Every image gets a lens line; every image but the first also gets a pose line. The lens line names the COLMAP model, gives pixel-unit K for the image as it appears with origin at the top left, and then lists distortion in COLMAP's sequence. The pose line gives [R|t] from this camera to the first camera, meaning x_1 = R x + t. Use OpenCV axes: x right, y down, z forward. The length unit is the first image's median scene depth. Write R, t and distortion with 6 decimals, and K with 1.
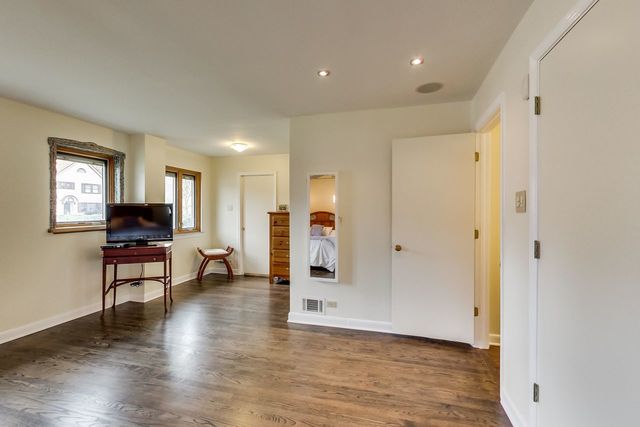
lens RADIAL K [[283.0, 0, 319.2], [0, 283.0, 211.2], [0, 0, 1]] dist [0.000736, -0.000276]
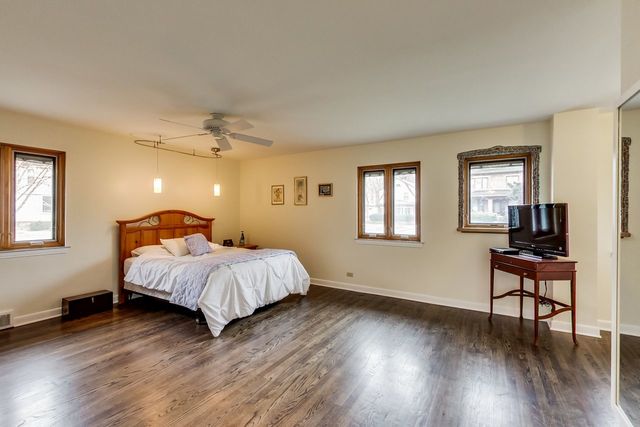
lens RADIAL K [[283.0, 0, 319.5], [0, 283.0, 214.8], [0, 0, 1]] dist [0.000736, -0.000276]
pose [[-0.282850, -0.006920, -0.959139, 0.358409], [-0.010013, 0.999941, -0.004262, 0.015262], [0.959112, 0.008399, -0.282903, 0.696956]]
